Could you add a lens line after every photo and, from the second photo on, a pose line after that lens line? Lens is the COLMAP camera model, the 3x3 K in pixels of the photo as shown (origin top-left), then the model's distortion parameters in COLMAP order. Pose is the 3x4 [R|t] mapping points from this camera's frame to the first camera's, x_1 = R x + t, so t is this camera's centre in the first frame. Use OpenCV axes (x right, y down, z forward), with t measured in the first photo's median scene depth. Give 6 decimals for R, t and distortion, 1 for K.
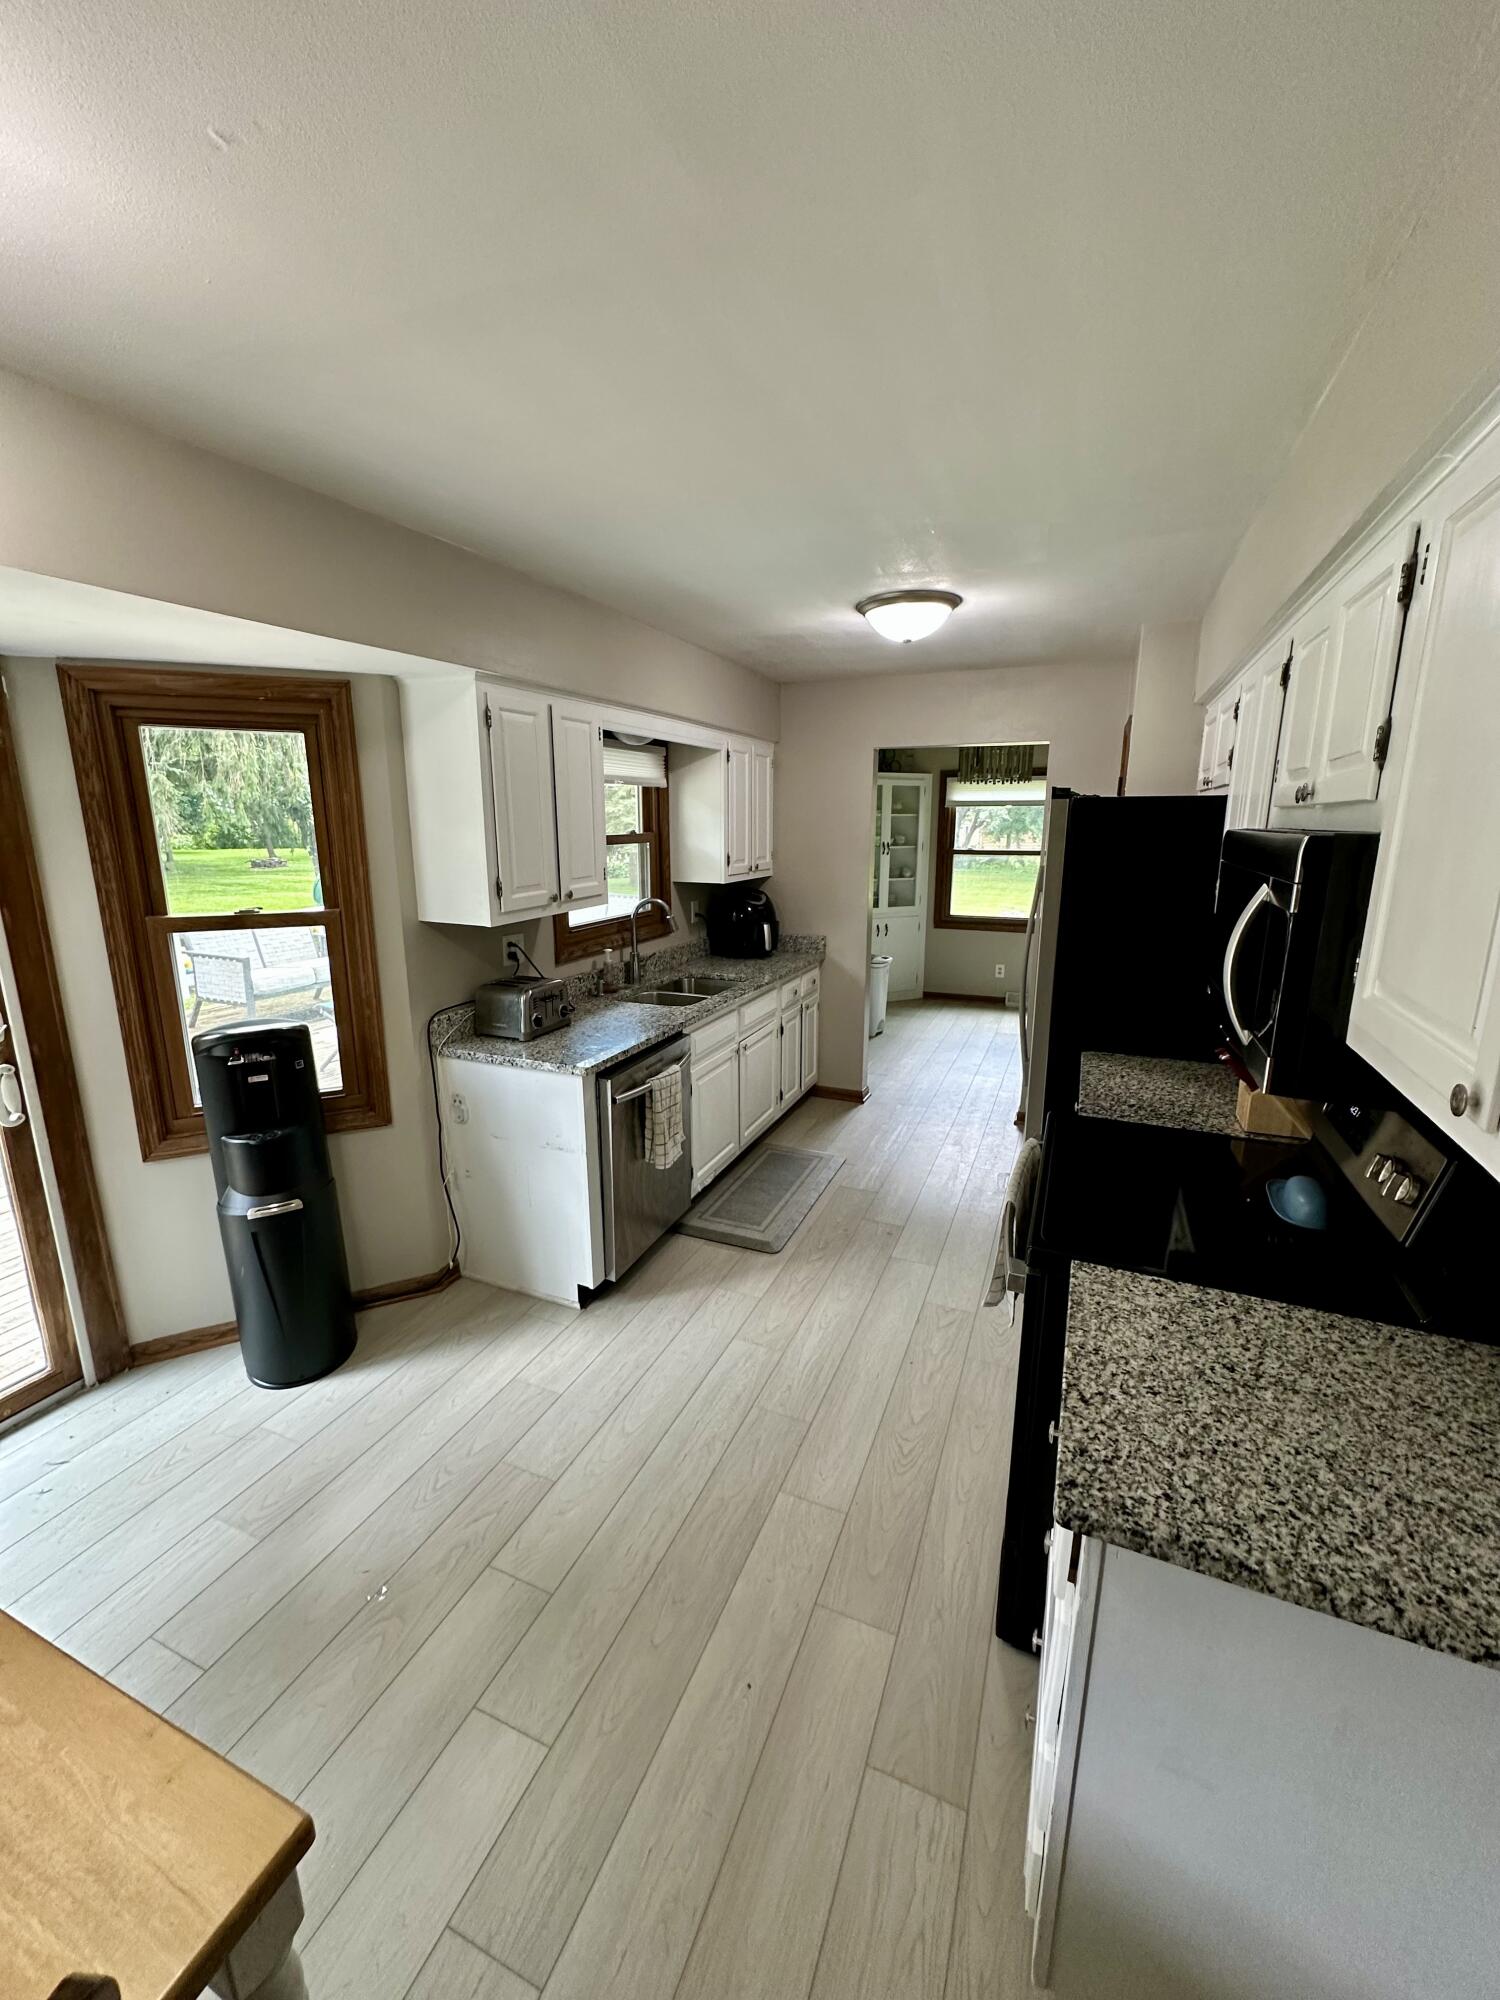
lens RADIAL K [[795.9, 0, 753.6], [0, 795.9, 999.4], [0, 0, 1]] dist [-0.003909, 0.000801]
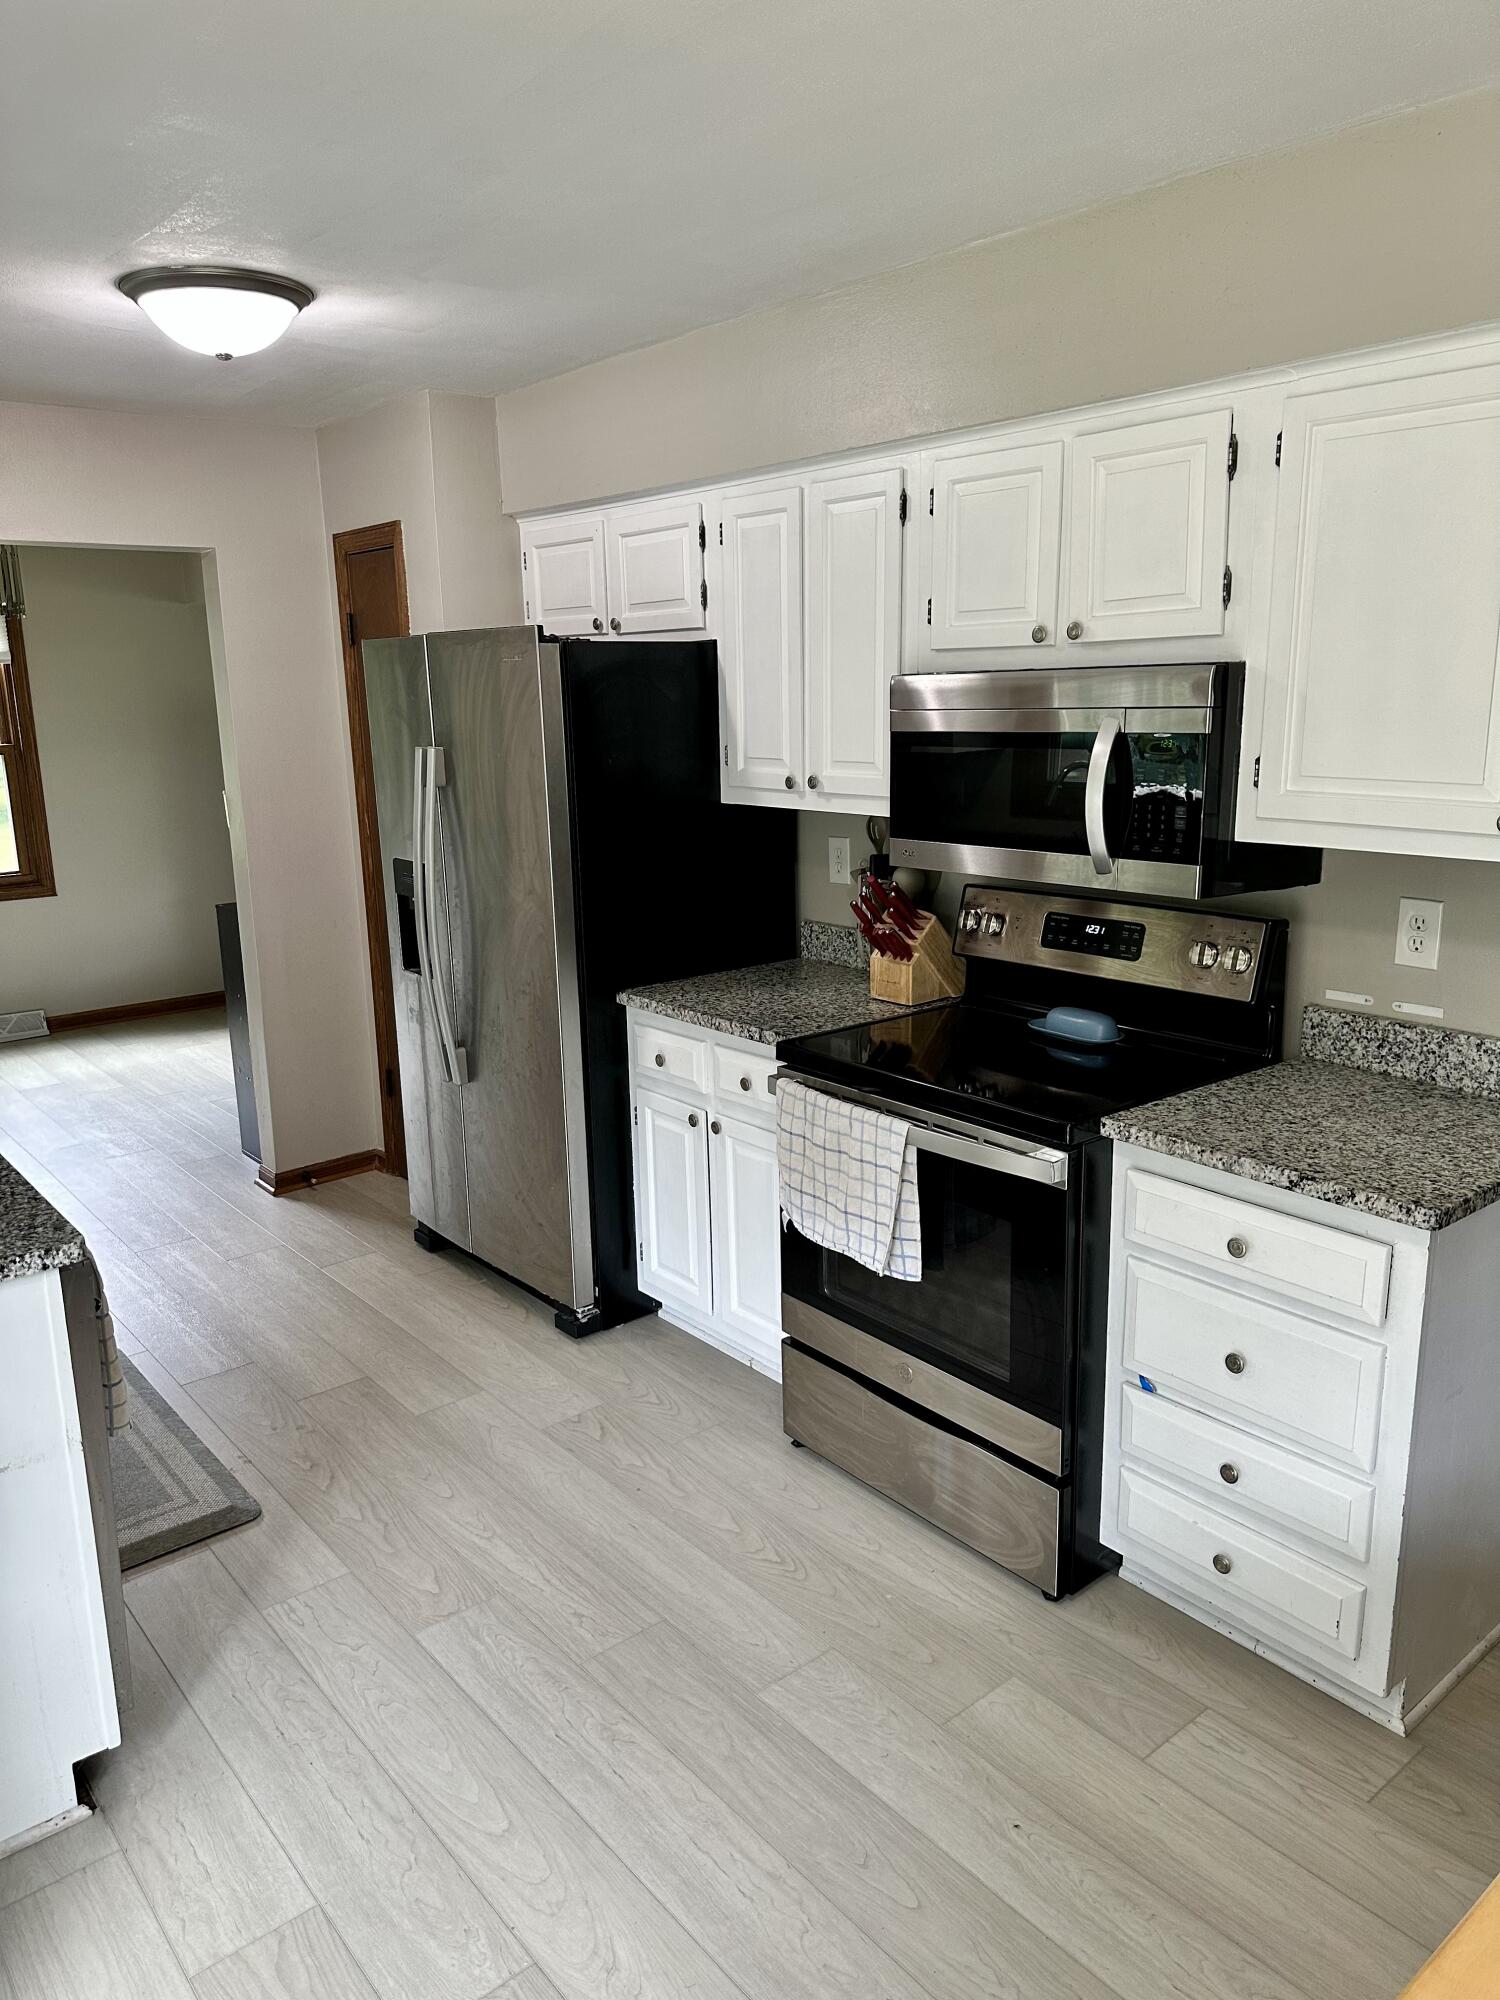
lens RADIAL K [[1402.6, 0, 738.0], [0, 1402.6, 1000.8], [0, 0, 1]] dist [0.071981, -0.087248]
pose [[0.468321, -0.204380, 0.859596, -0.636569], [0.215011, 0.969995, 0.113488, -0.048672], [-0.856998, 0.131674, 0.498213, 0.267503]]
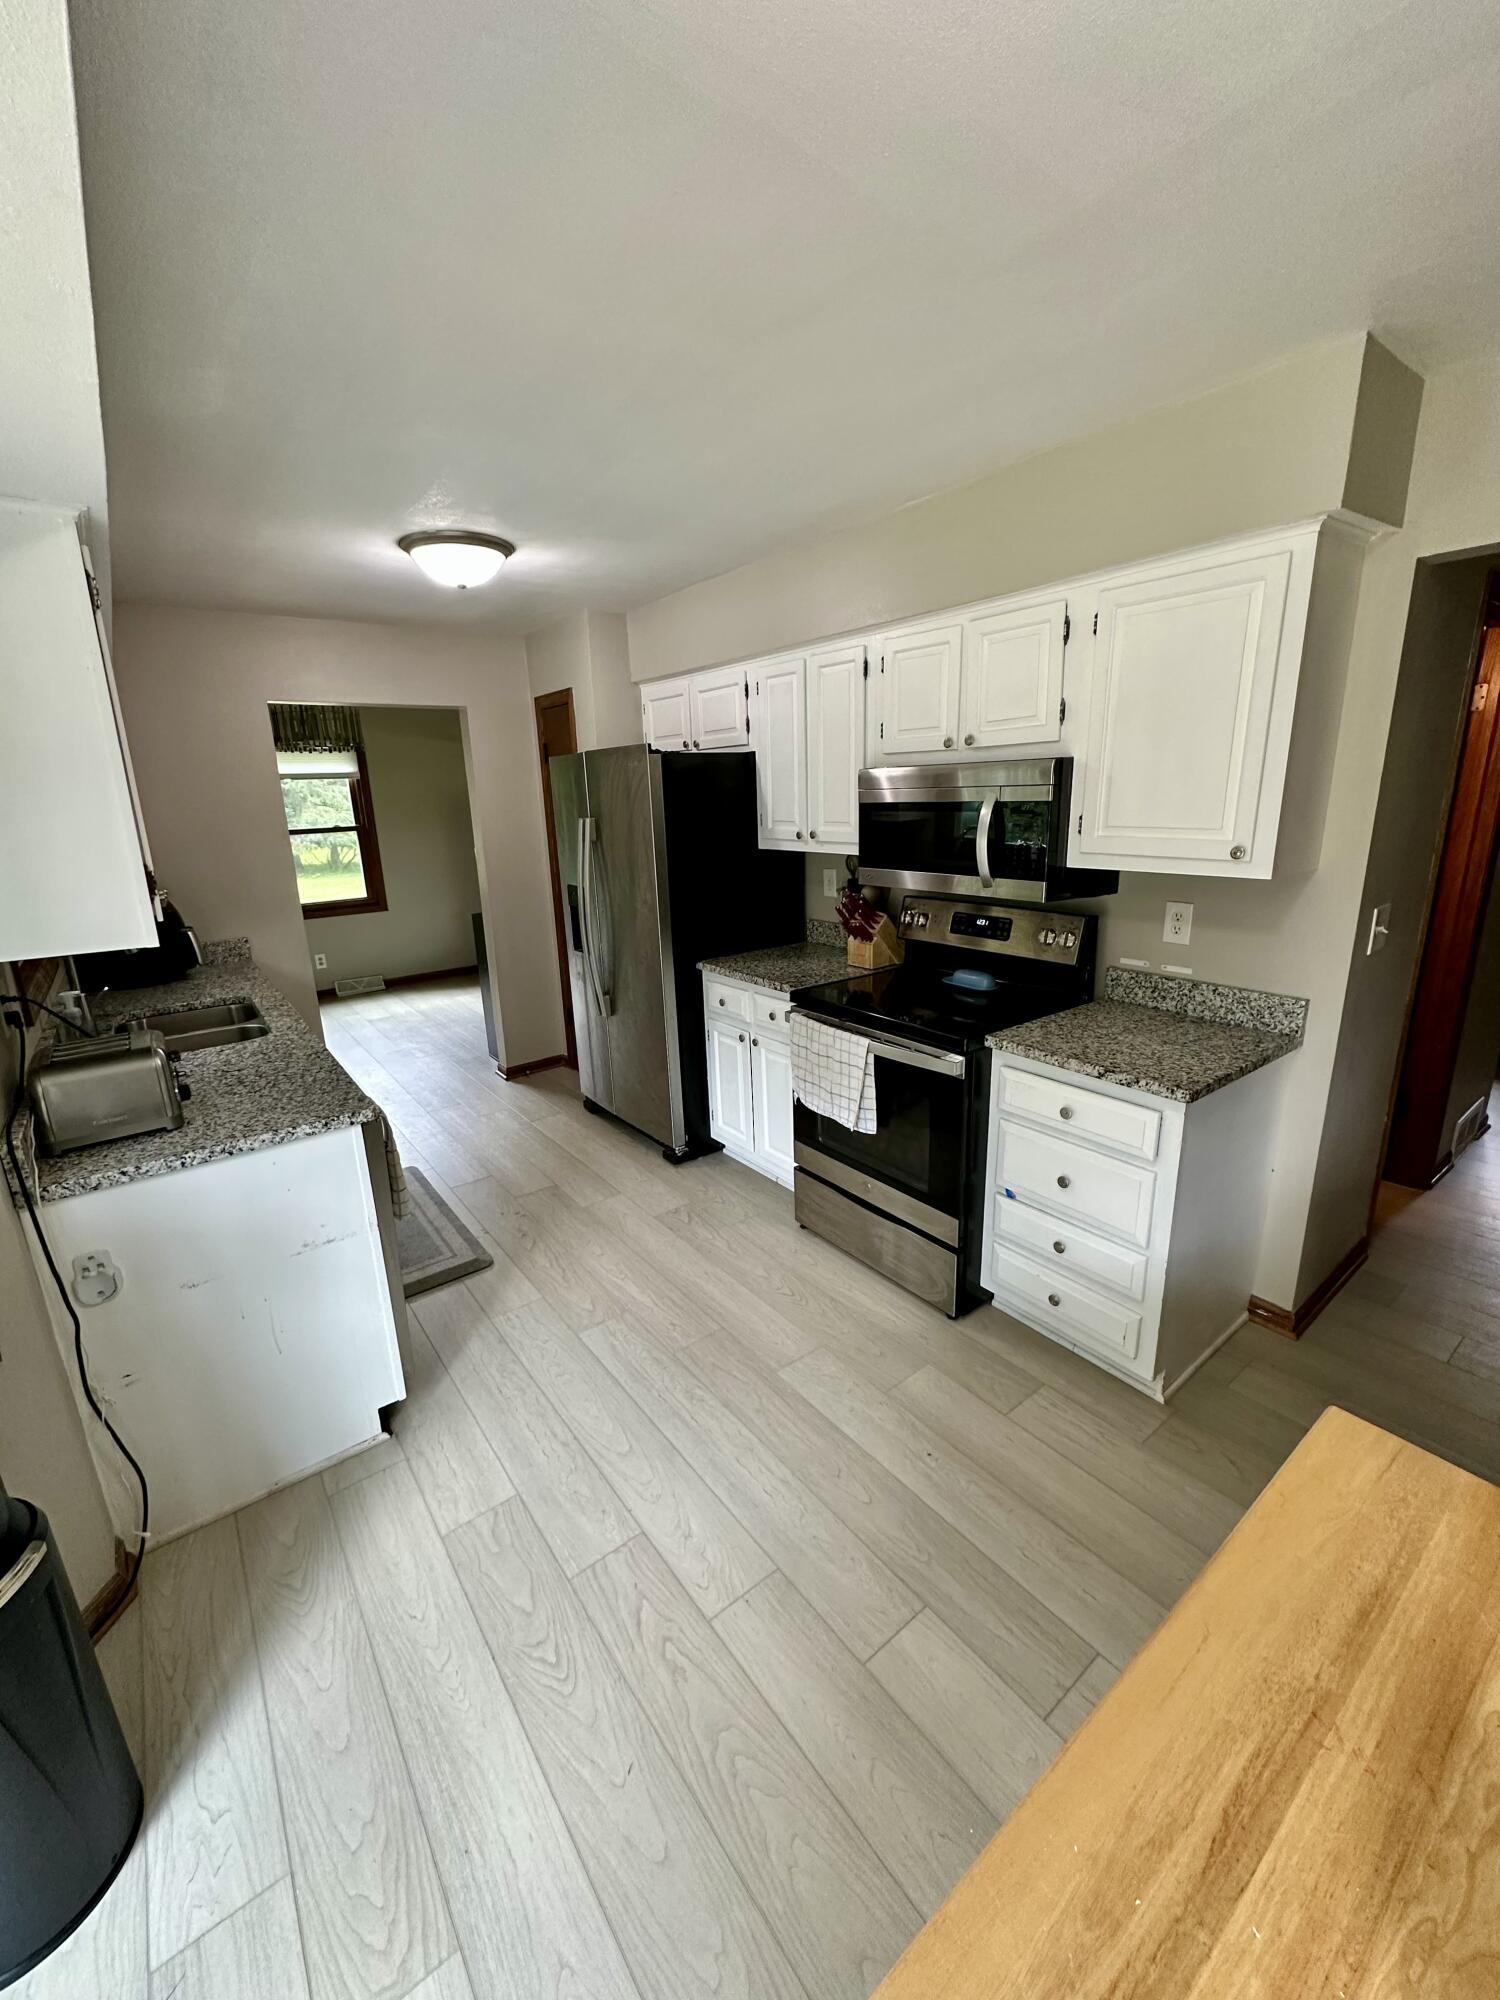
lens RADIAL K [[795.9, 0, 751.0], [0, 795.9, 997.4], [0, 0, 1]] dist [-0.003909, 0.000801]
pose [[0.496537, -0.234571, 0.835720, -0.584425], [0.222530, 0.965017, 0.138647, -0.034080], [-0.839006, 0.117129, 0.531365, 0.283189]]
